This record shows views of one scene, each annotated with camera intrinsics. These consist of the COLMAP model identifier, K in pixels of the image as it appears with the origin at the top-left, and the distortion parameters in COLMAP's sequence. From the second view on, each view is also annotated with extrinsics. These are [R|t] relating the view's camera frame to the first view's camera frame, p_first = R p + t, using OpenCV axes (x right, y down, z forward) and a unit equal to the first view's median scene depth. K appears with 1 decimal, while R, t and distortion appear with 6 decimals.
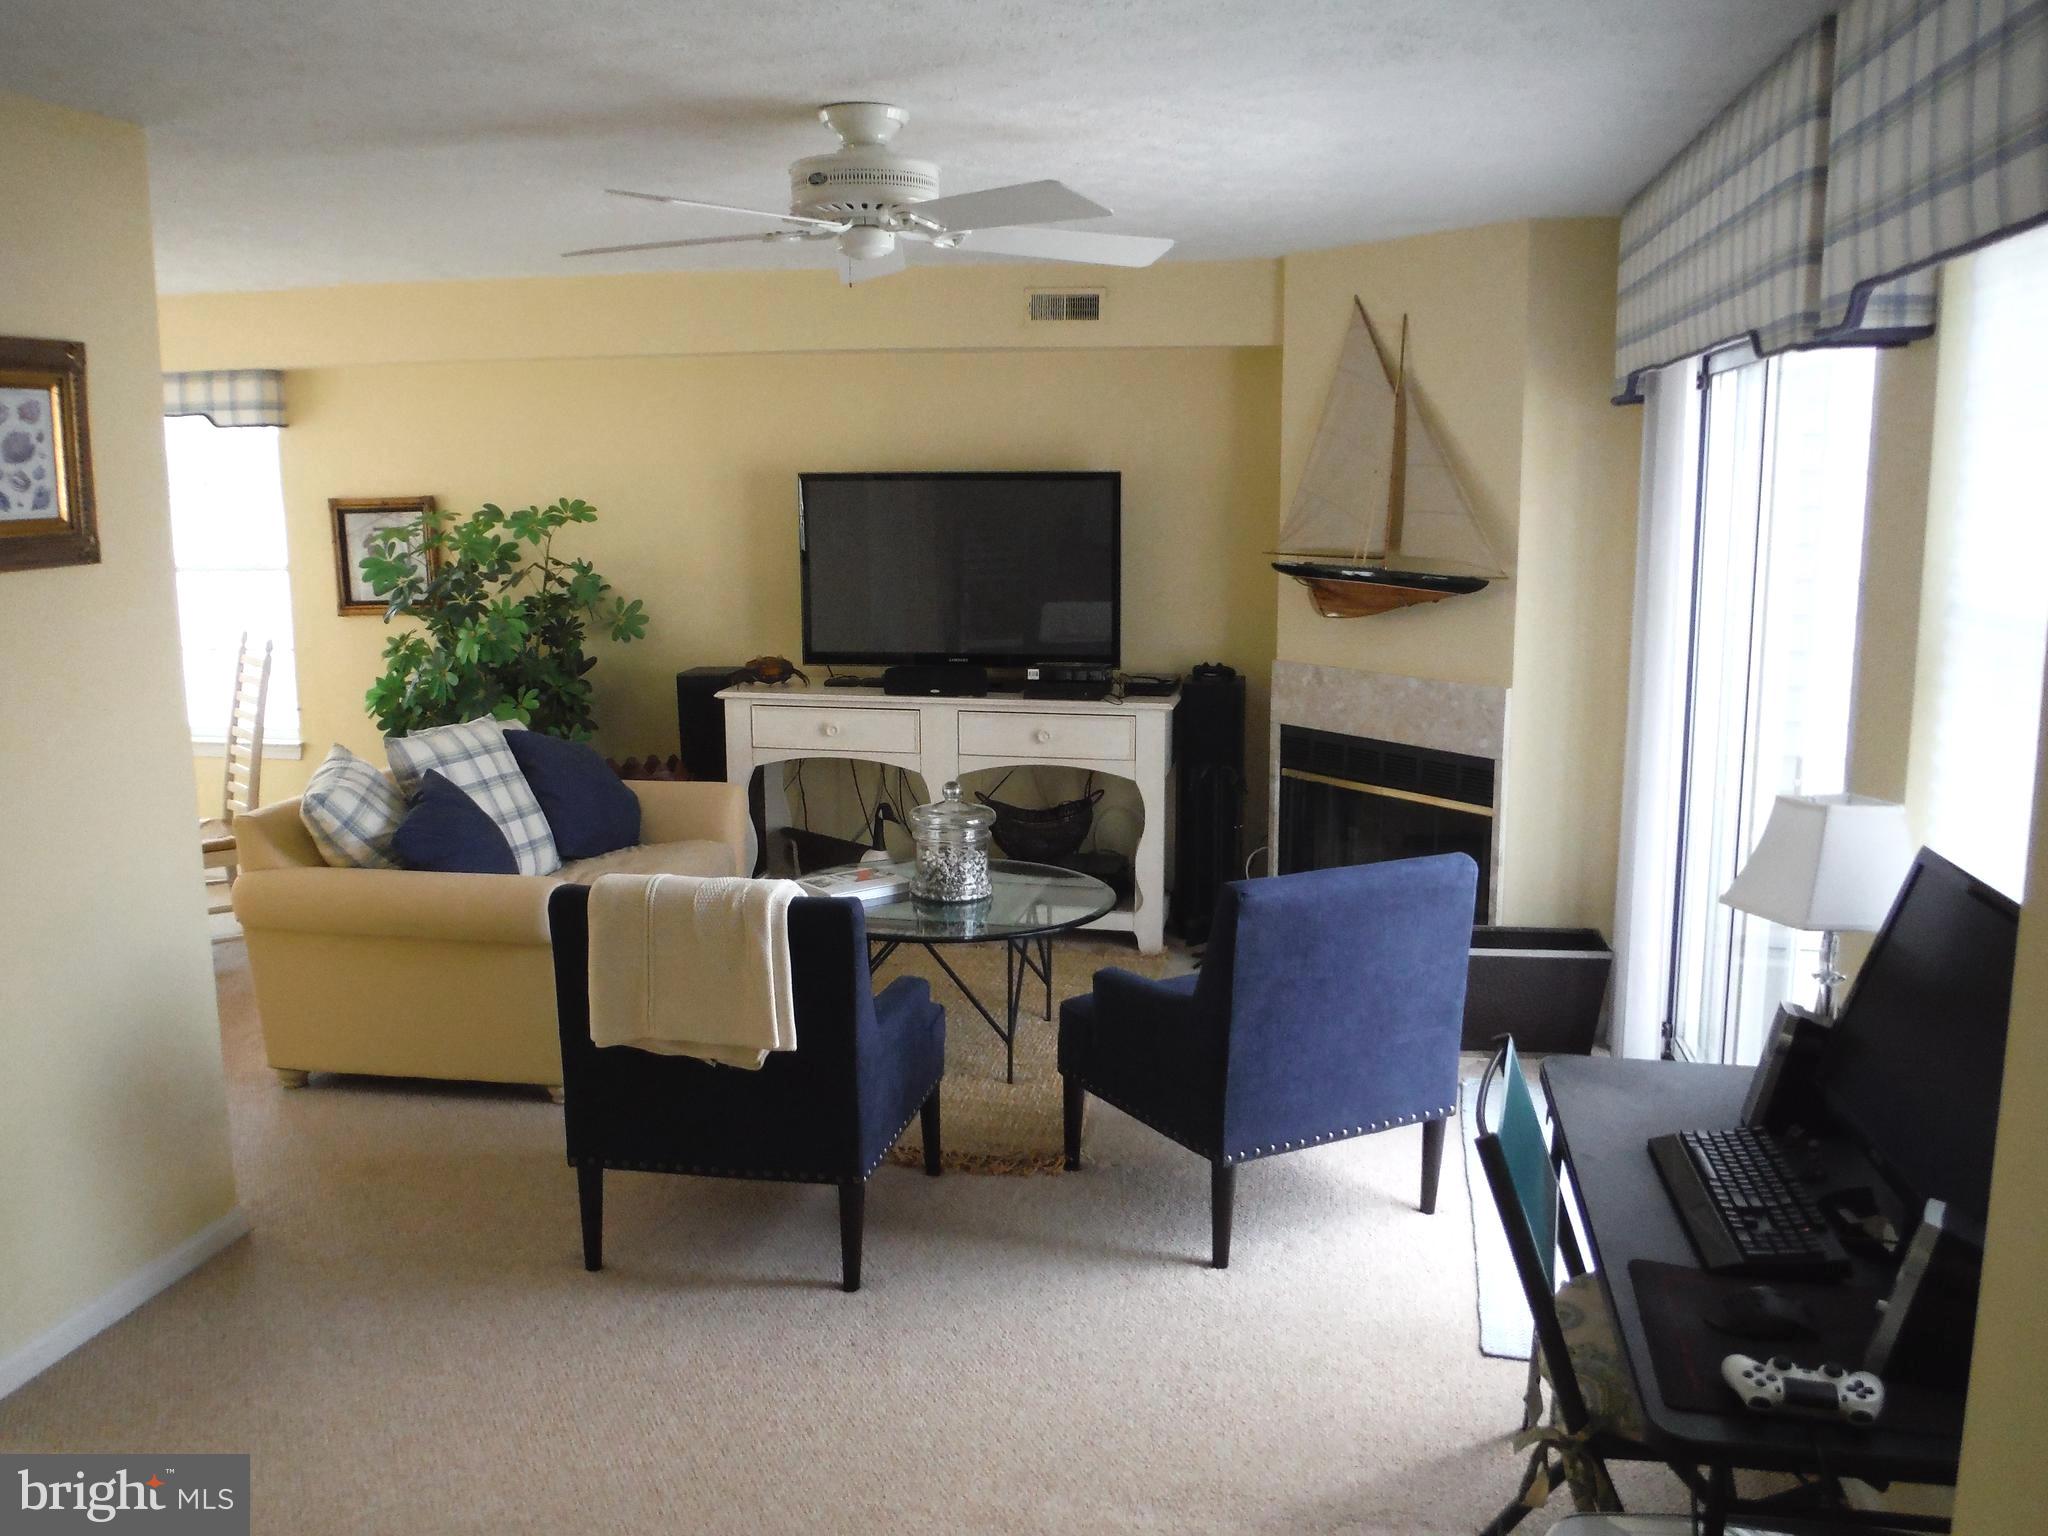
lens RADIAL K [[1711.2, 0, 1008.3], [0, 1711.2, 778.1], [0, 0, 1]] dist [-0.080901, 0.040634]
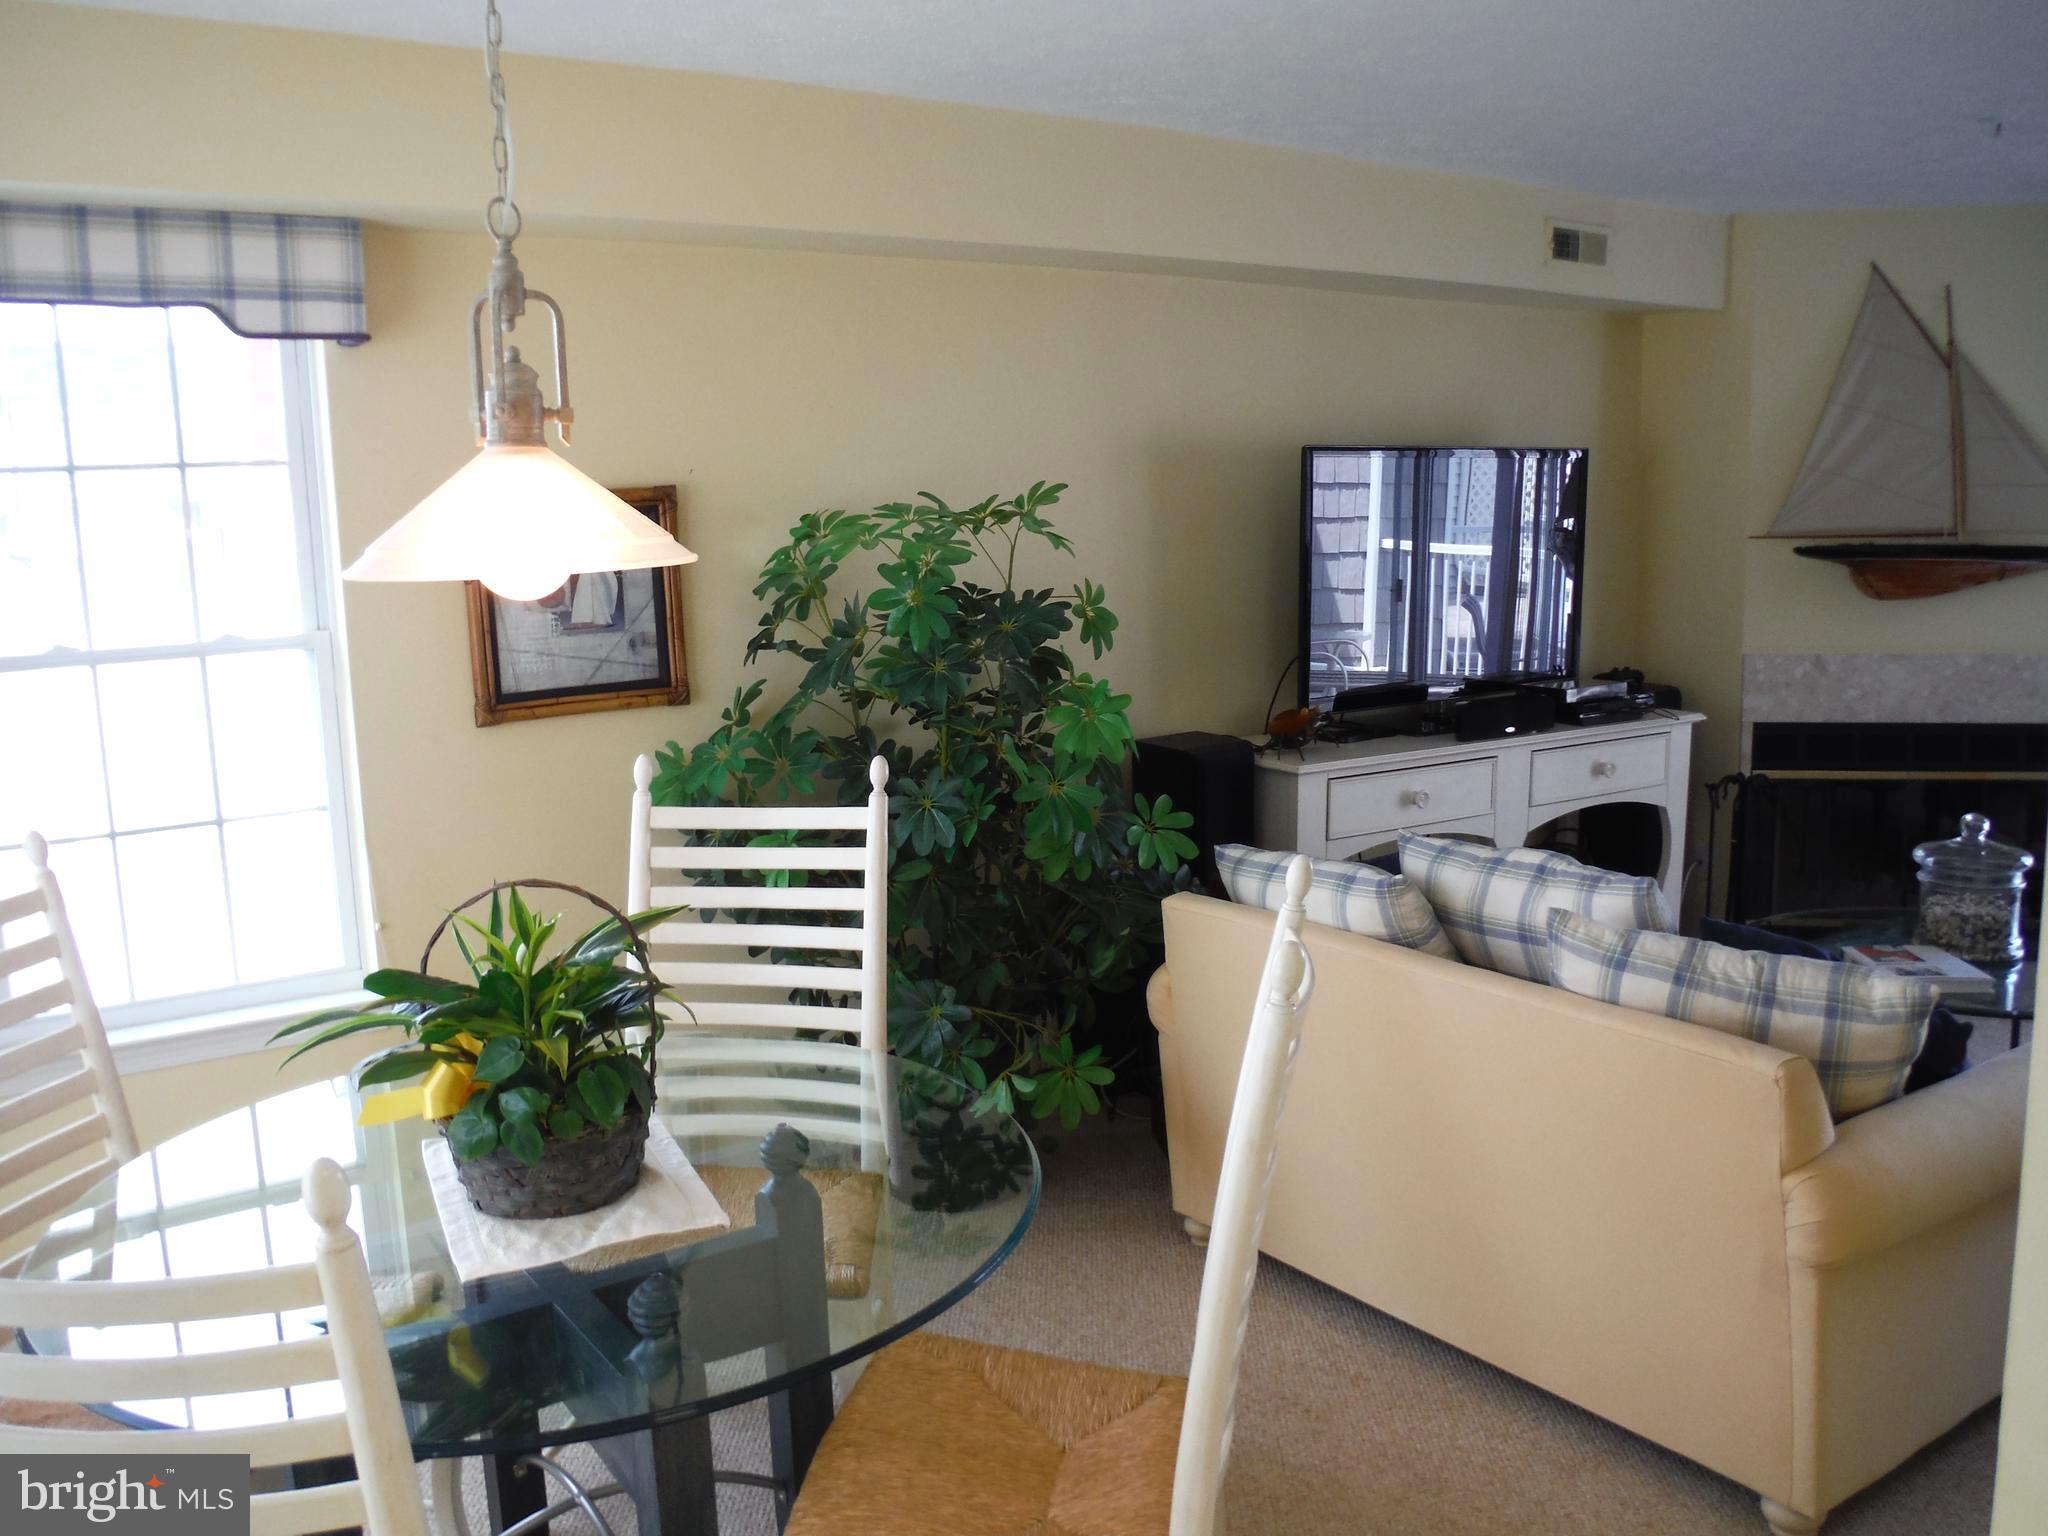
lens RADIAL K [[1711.2, 0, 1021.6], [0, 1711.2, 774.7], [0, 0, 1]] dist [-0.080901, 0.040634]
pose [[0.707559, -0.123461, 0.695786, -0.764511], [0.140586, 0.989531, 0.032618, -0.090482], [-0.692529, 0.074738, 0.717508, 0.632501]]
